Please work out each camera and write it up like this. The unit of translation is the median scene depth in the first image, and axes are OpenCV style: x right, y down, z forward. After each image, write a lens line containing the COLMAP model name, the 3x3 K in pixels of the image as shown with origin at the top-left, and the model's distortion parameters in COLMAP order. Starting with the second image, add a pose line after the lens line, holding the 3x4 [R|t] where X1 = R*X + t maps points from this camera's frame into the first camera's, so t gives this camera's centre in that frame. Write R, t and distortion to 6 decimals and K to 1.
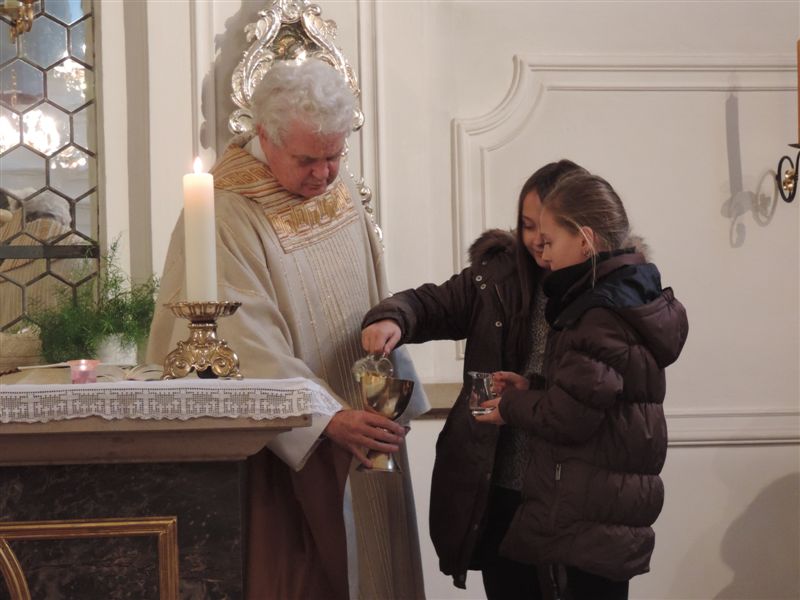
lens RADIAL K [[4004.0, 0, 400.0], [0, 4004.0, 300.0], [0, 0, 1]] dist [0.146080, 6.893875]
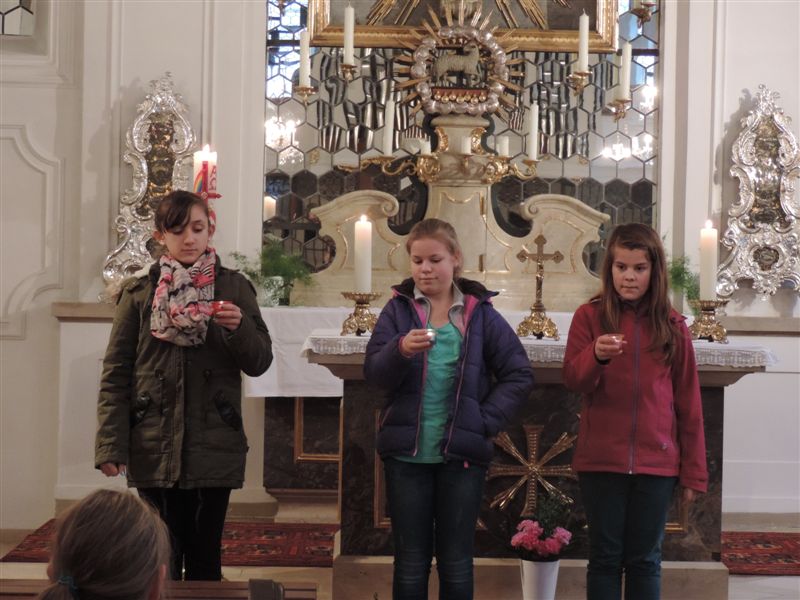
lens RADIAL K [[2099.8, 0, 400.0], [0, 2099.8, 300.0], [0, 0, 1]] dist [-0.012706, 0.698405]
pose [[0.979534, 0.048661, -0.195308, 0.000179], [-0.036769, 0.997269, 0.064059, -0.041561], [0.197891, -0.055566, 0.978648, 0.023189]]
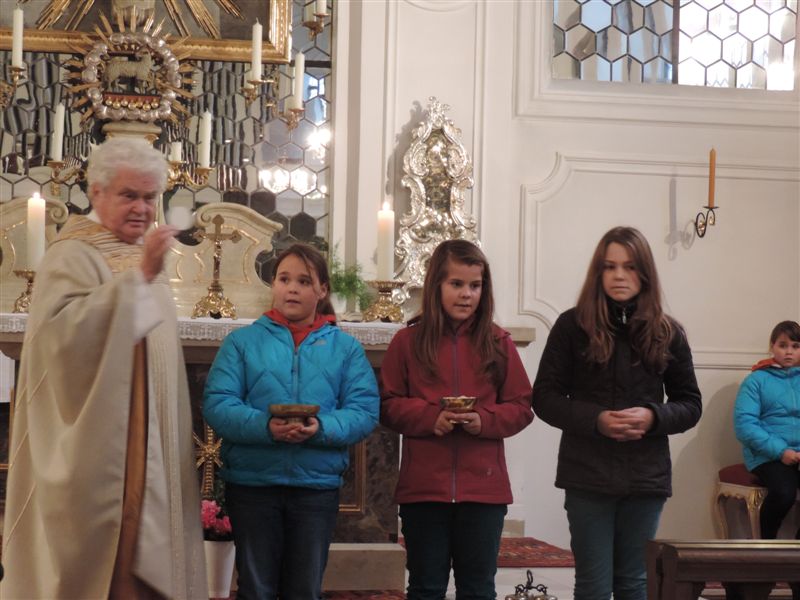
lens RADIAL K [[2099.8, 0, 400.0], [0, 2099.8, 300.0], [0, 0, 1]] dist [-0.012706, 0.698405]
pose [[0.998289, 0.045592, -0.036611, -0.005176], [-0.045065, 0.998870, 0.015098, -0.004137], [0.037258, -0.013423, 0.999216, 0.027981]]
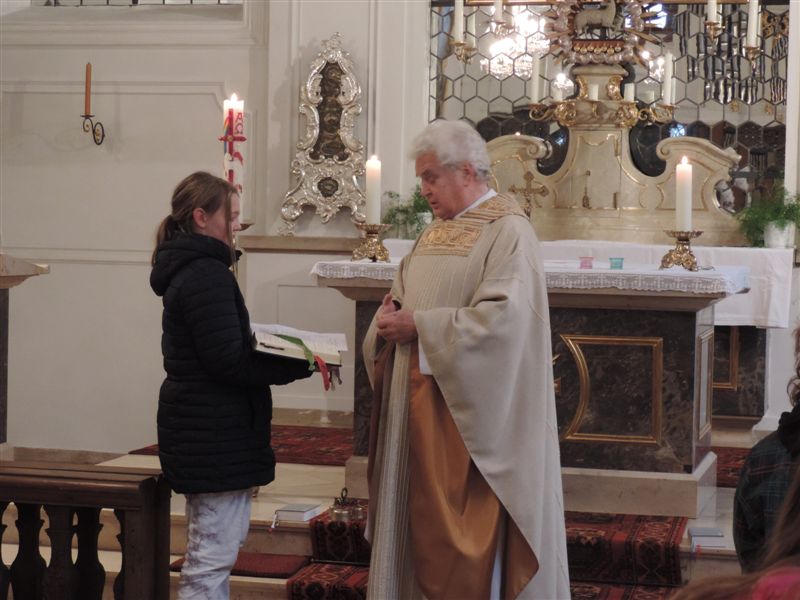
lens RADIAL K [[1915.2, 0, 400.0], [0, 1915.2, 300.0], [0, 0, 1]] dist [-0.017359, 0.183454]
pose [[0.886277, 0.065258, -0.458536, 0.195512], [-0.021064, 0.994679, 0.100848, -0.042897], [0.462677, -0.079720, 0.882935, 0.075671]]
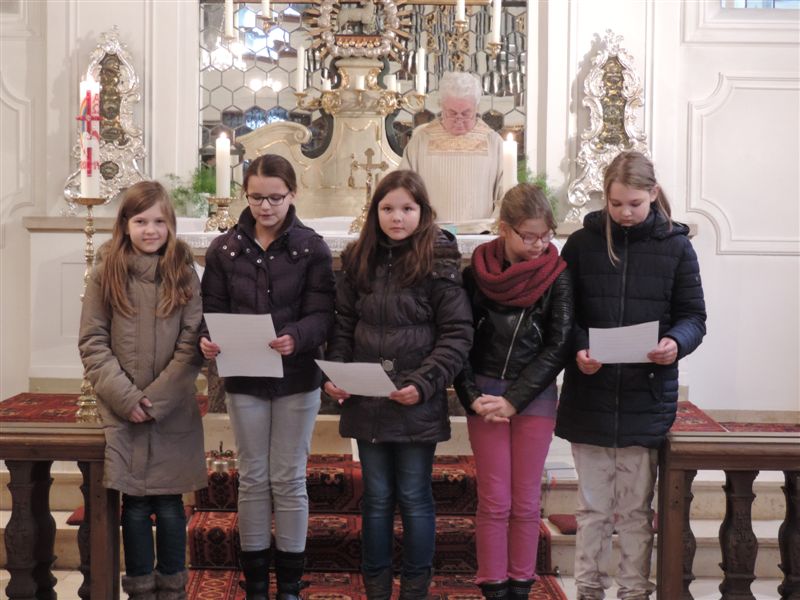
lens RADIAL K [[1752.1, 0, 400.0], [0, 1752.1, 300.0], [0, 0, 1]] dist [-0.075169, 0.466519]
pose [[0.971180, 0.047782, -0.233508, 0.089769], [-0.024824, 0.994649, 0.100290, -0.029905], [0.237051, -0.091603, 0.967169, 0.034950]]
